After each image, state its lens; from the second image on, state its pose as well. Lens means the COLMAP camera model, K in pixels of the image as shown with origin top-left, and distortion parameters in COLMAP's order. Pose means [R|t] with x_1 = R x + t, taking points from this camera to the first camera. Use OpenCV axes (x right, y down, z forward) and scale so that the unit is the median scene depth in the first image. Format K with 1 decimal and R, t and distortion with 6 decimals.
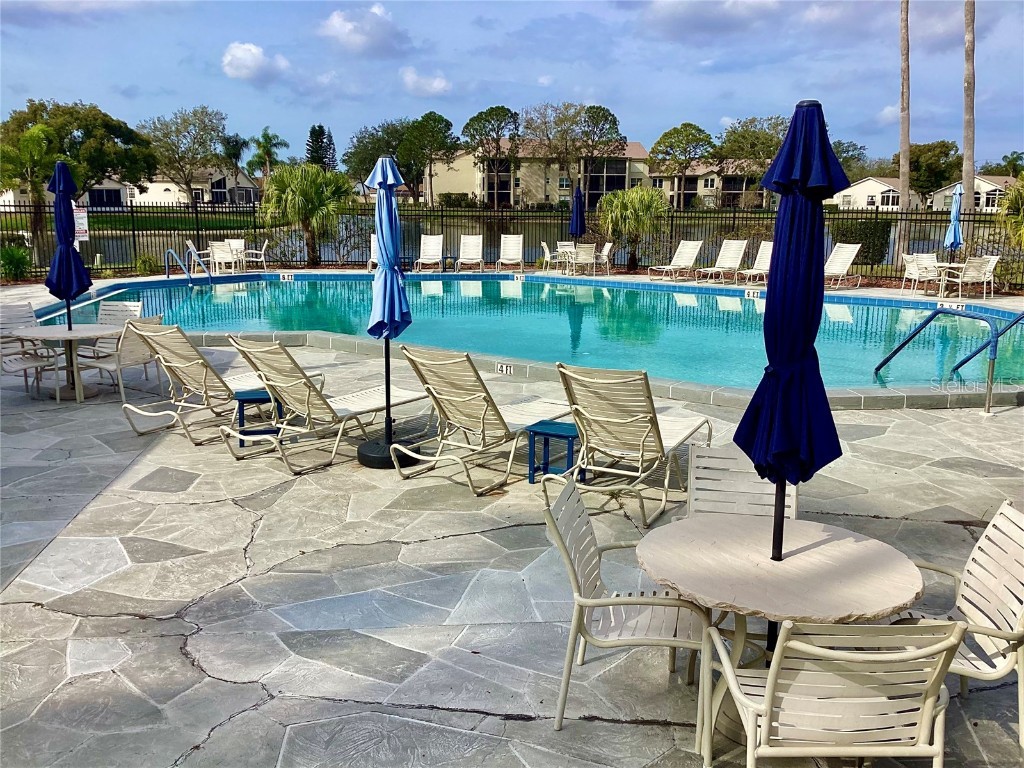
lens RADIAL K [[922.9, 0, 517.2], [0, 922.9, 398.3], [0, 0, 1]] dist [0.112152, -0.187565]
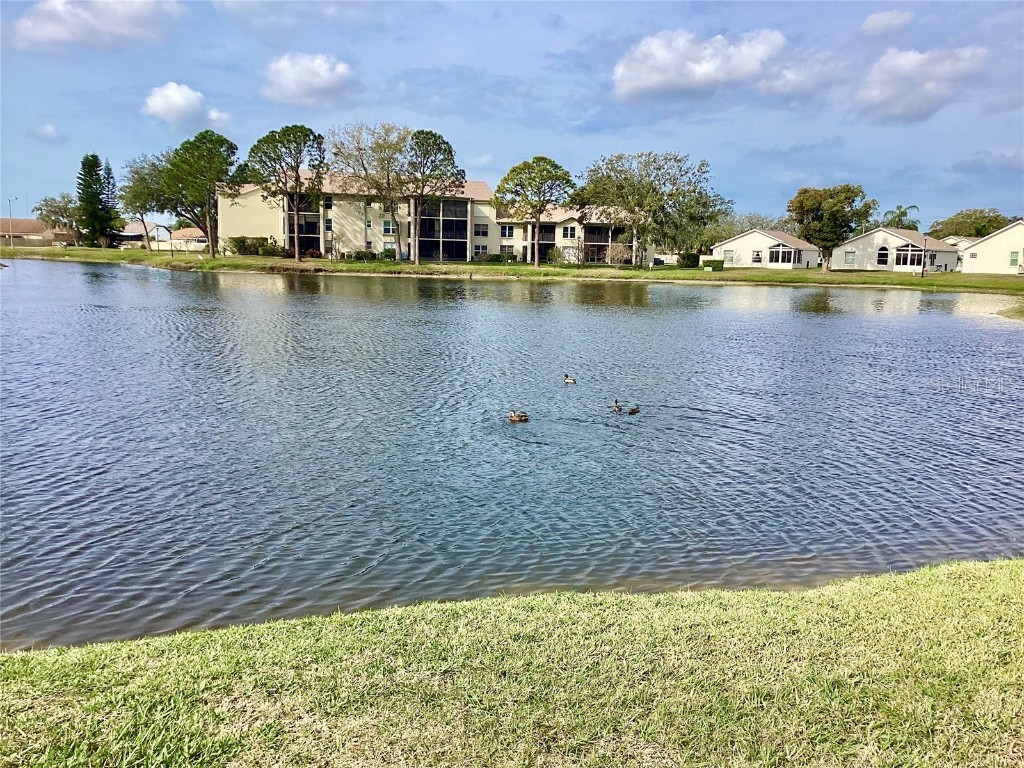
lens RADIAL K [[922.9, 0, 501.9], [0, 922.9, 391.3], [0, 0, 1]] dist [0.112152, -0.187565]
pose [[0.991790, -0.003853, 0.127823, 0.044630], [0.012350, 0.997759, -0.065754, -0.039867], [-0.127283, 0.066793, 0.989615, 0.218267]]
